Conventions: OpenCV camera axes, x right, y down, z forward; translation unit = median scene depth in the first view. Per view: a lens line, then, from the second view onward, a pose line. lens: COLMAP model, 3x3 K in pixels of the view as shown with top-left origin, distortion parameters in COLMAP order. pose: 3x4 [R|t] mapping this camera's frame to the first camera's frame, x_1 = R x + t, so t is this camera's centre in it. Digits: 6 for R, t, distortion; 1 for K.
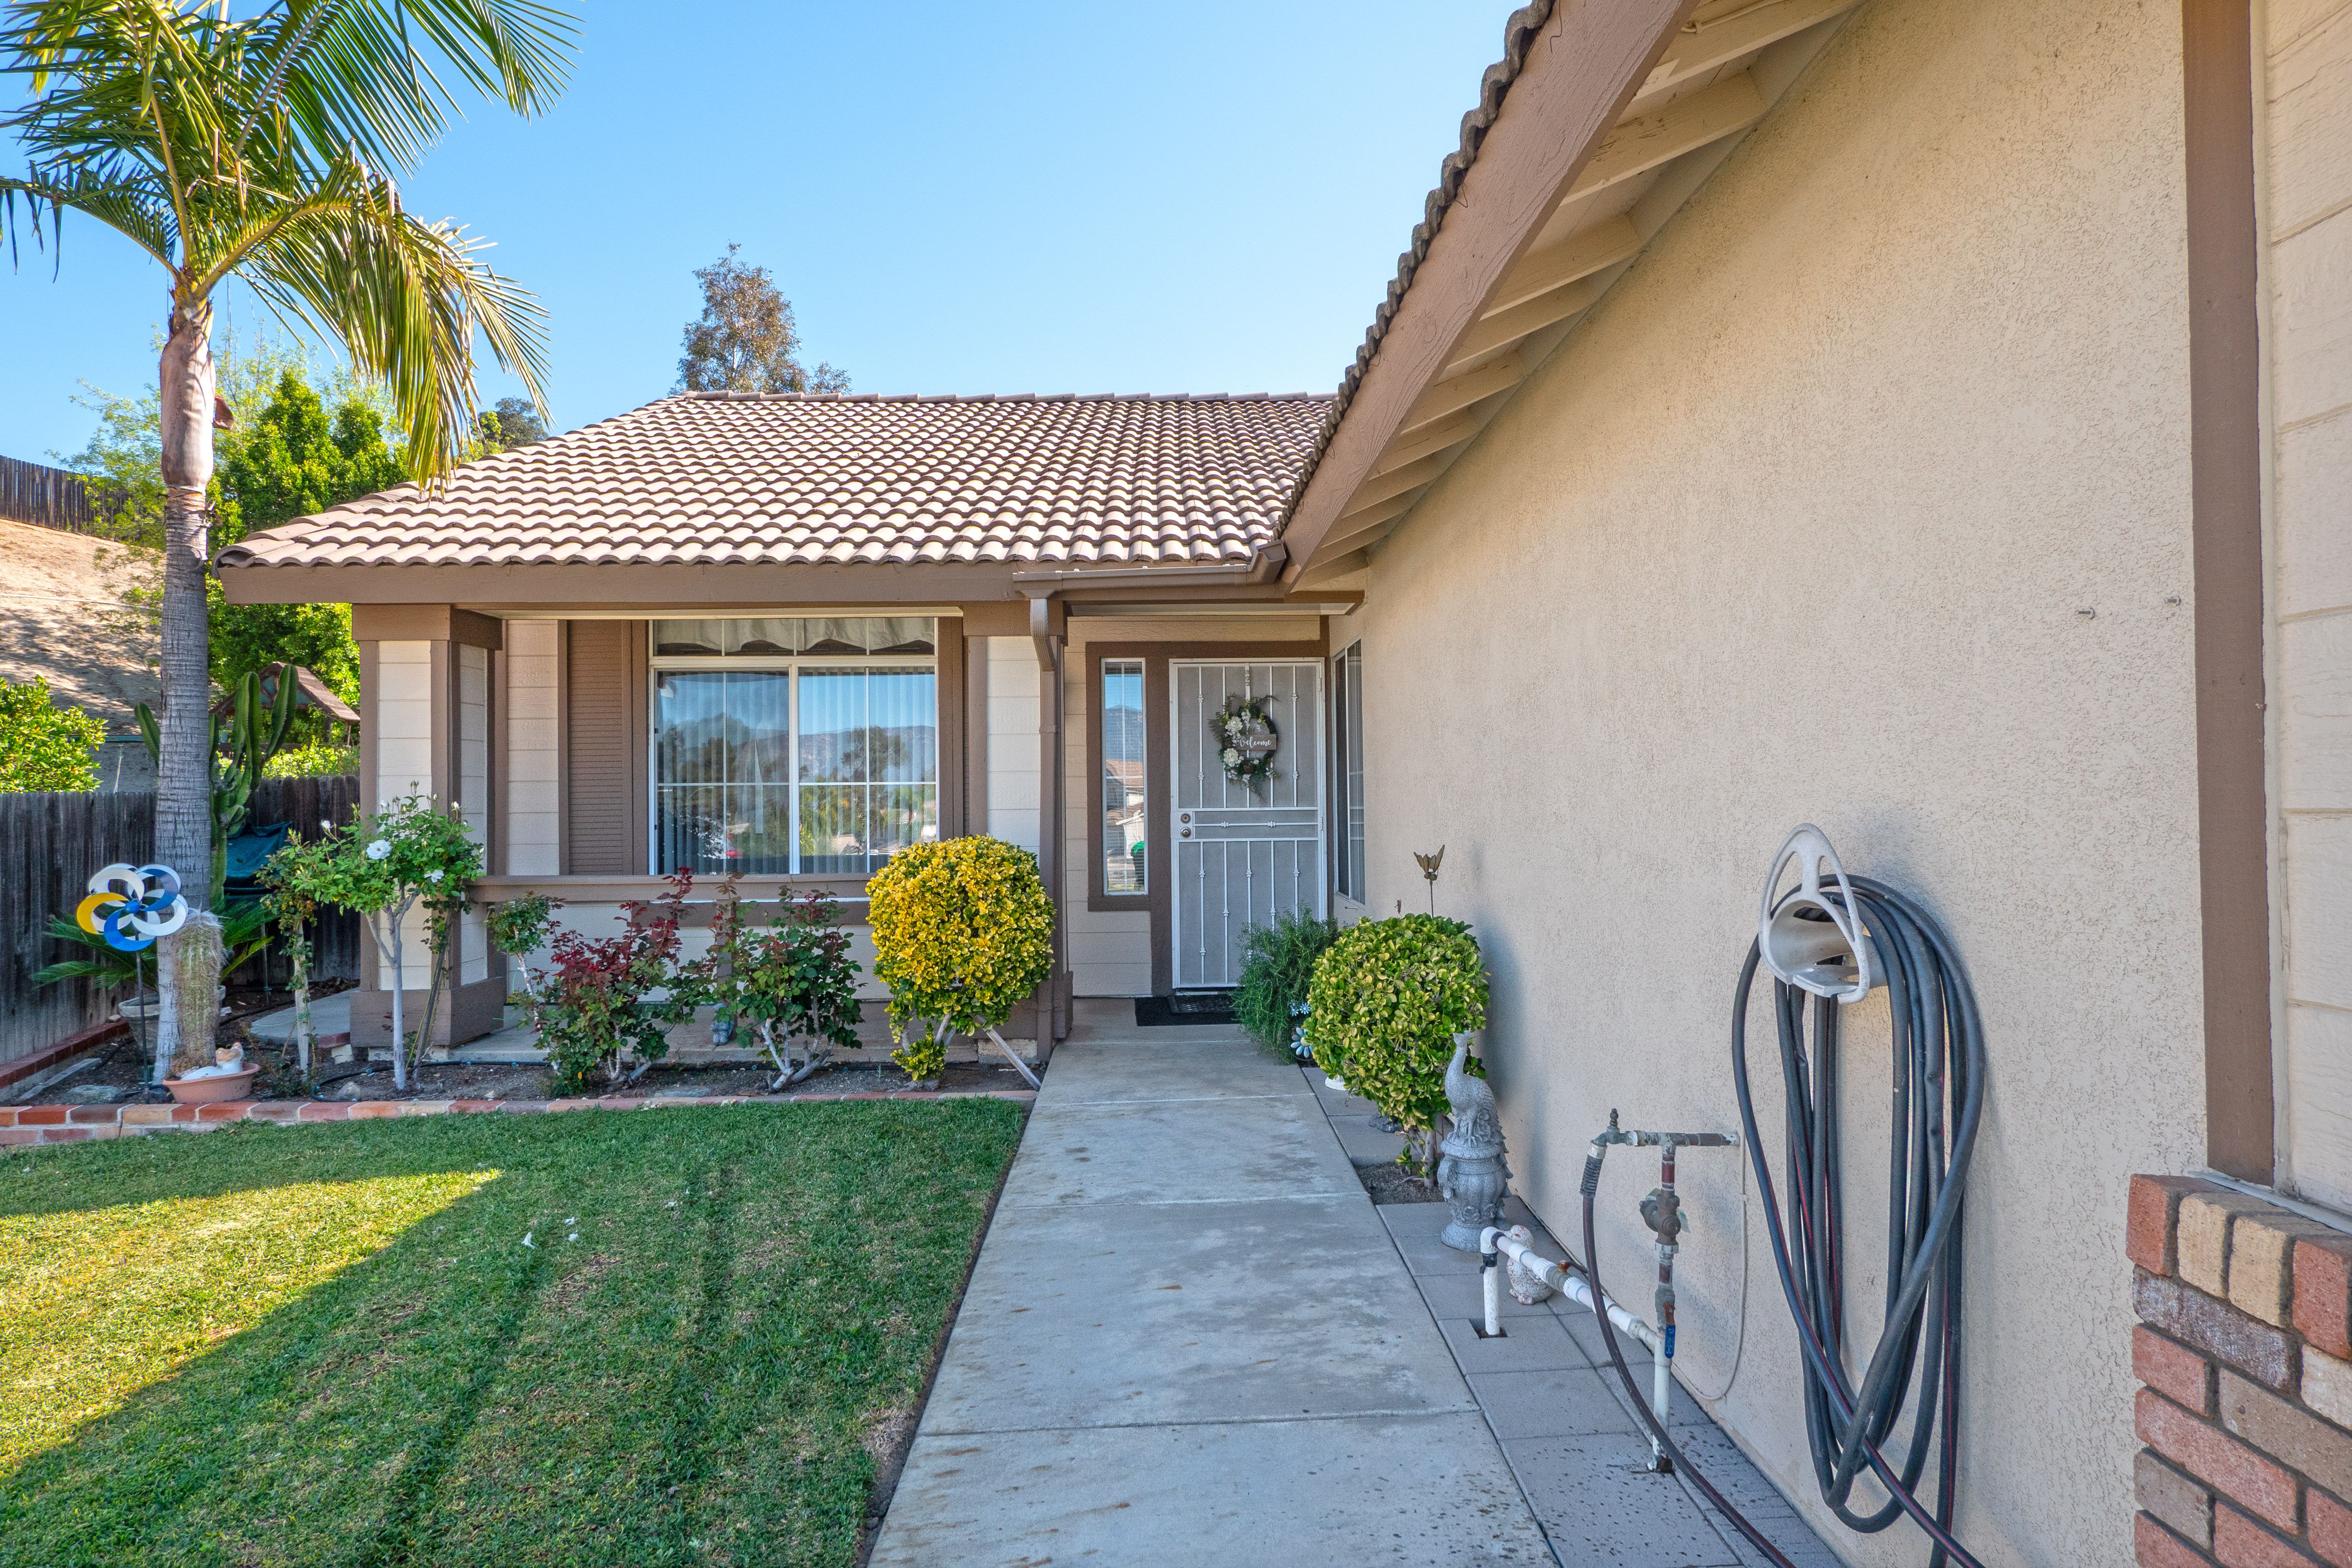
lens RADIAL K [[1425.9, 0, 1174.7], [0, 1425.9, 786.2], [0, 0, 1]] dist [-0.001910, -0.000310]
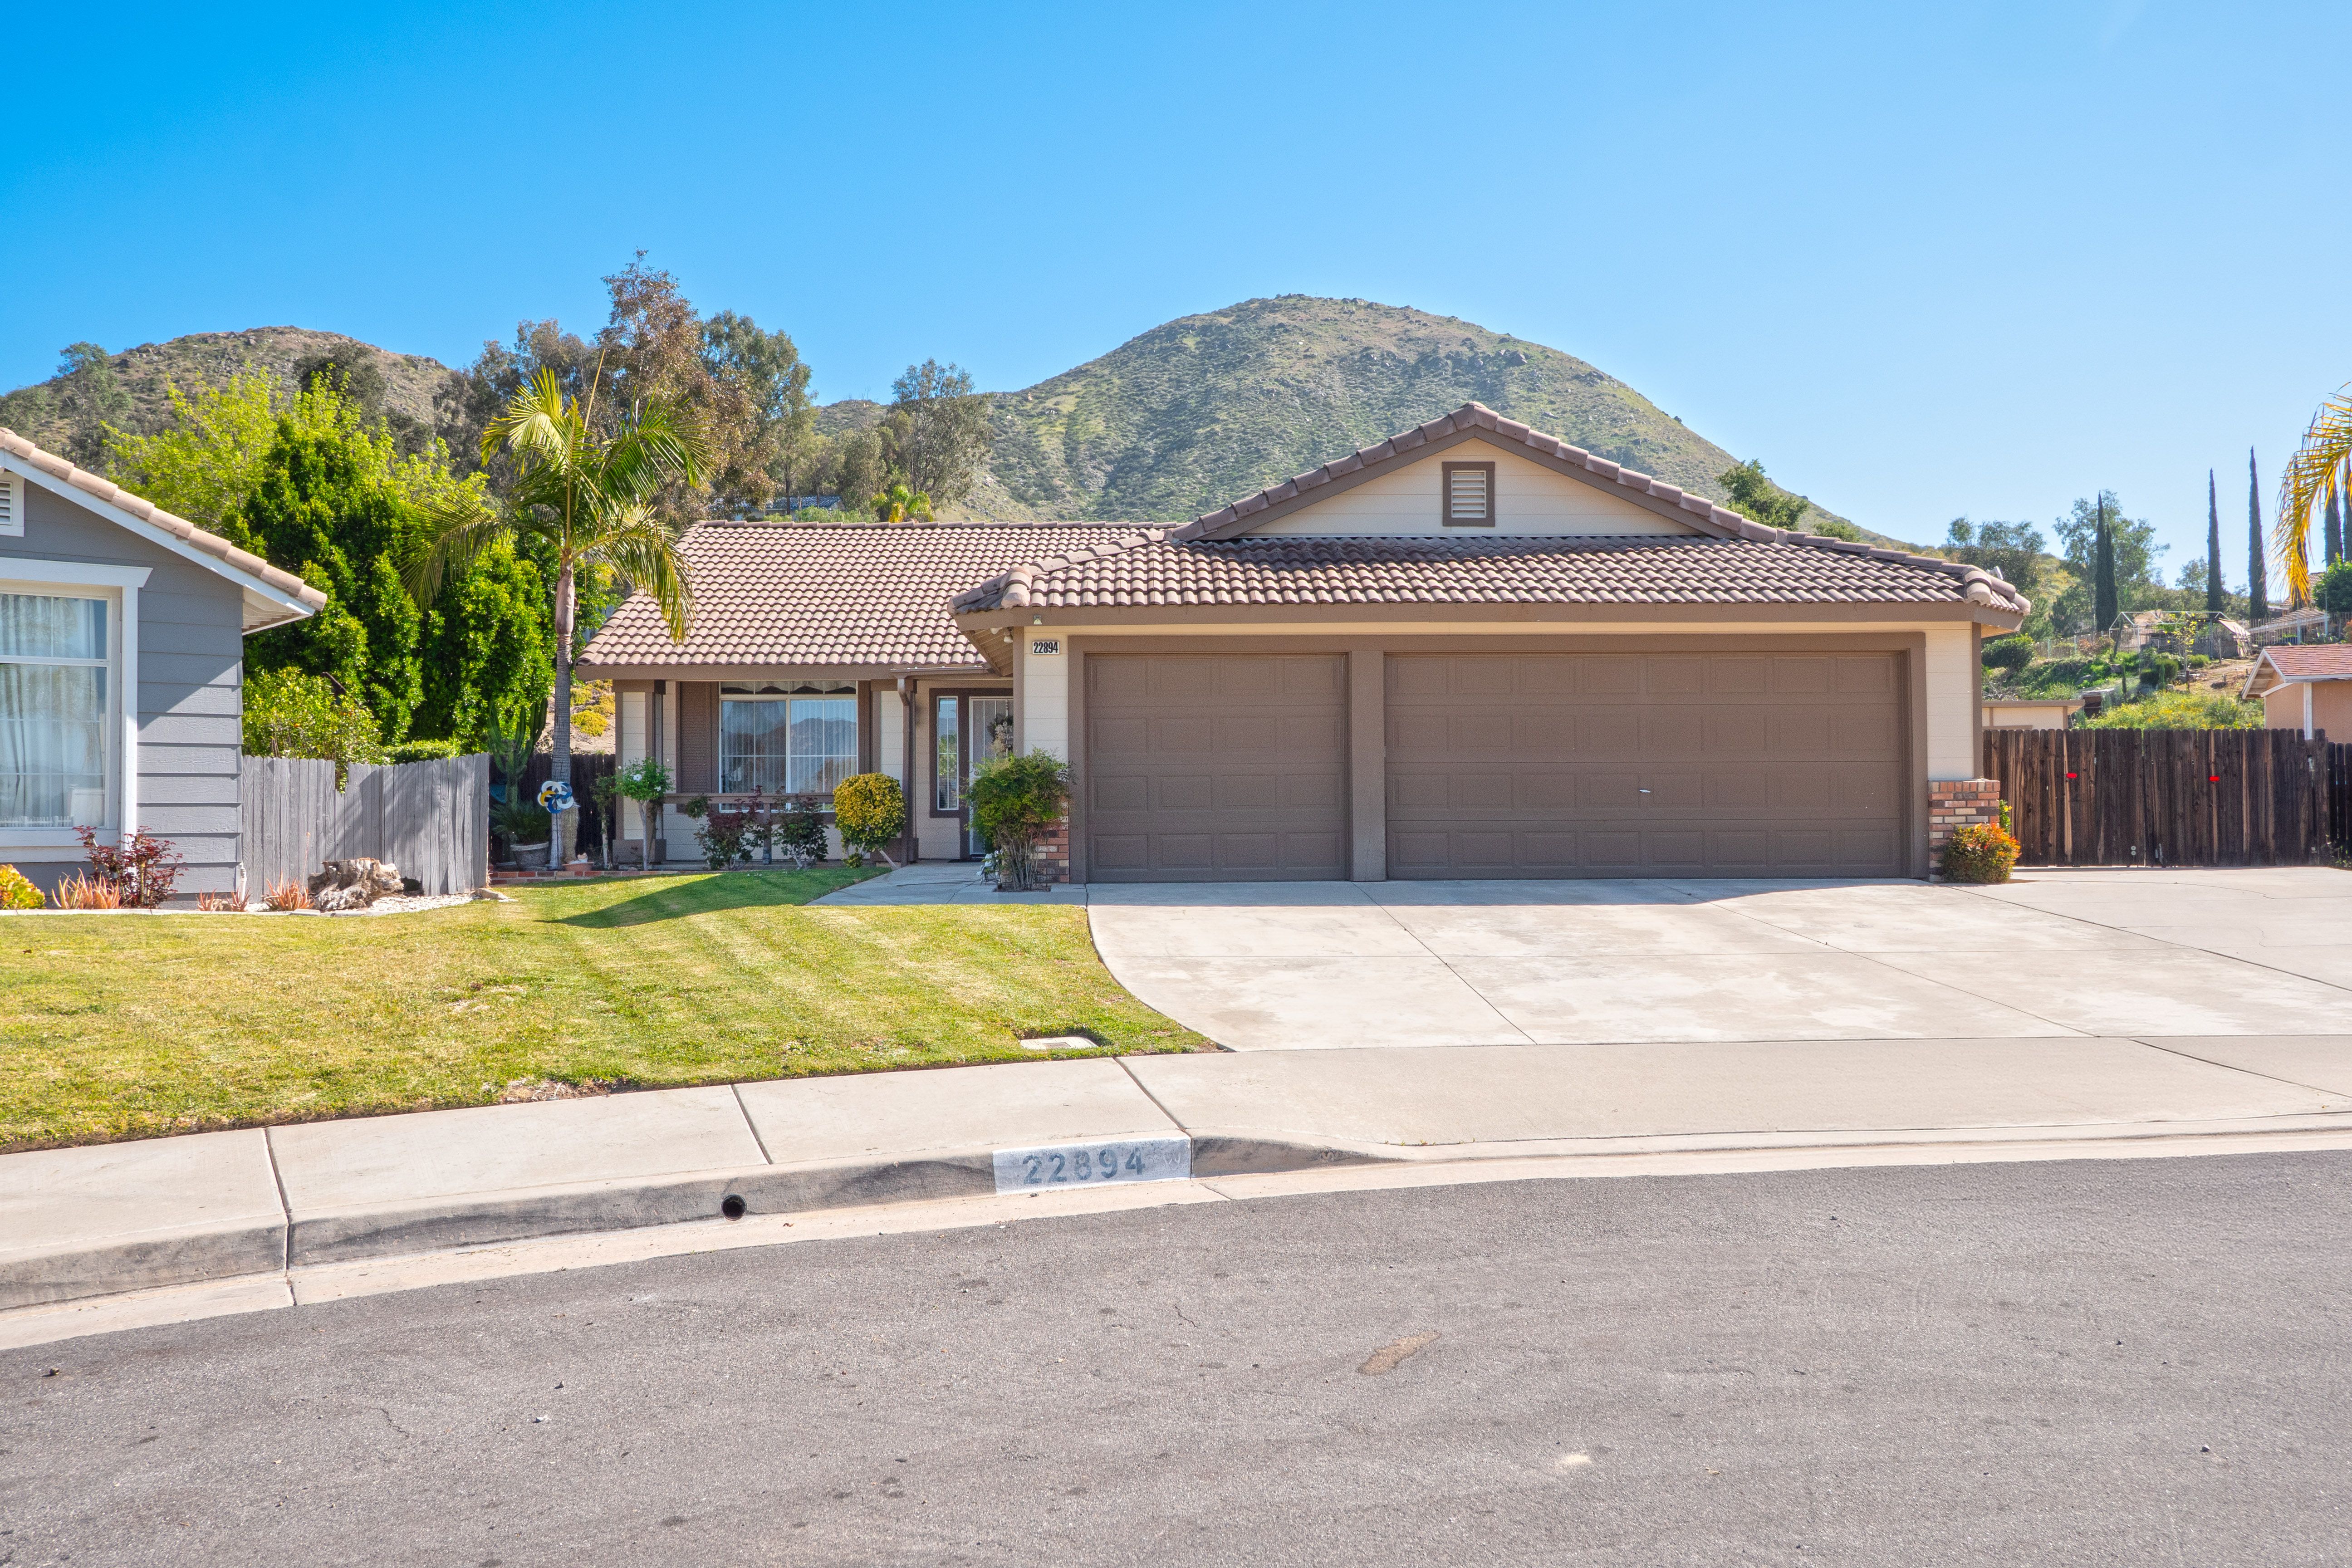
lens RADIAL K [[2023.3, 0, 1179.3], [0, 2023.3, 780.3], [0, 0, 1]] dist [0.008527, 0.003143]
pose [[0.999936, 0.004272, 0.010474, 0.271289], [-0.004146, 0.999919, -0.012037, 0.066609], [-0.010525, 0.011993, 0.999873, -1.945205]]
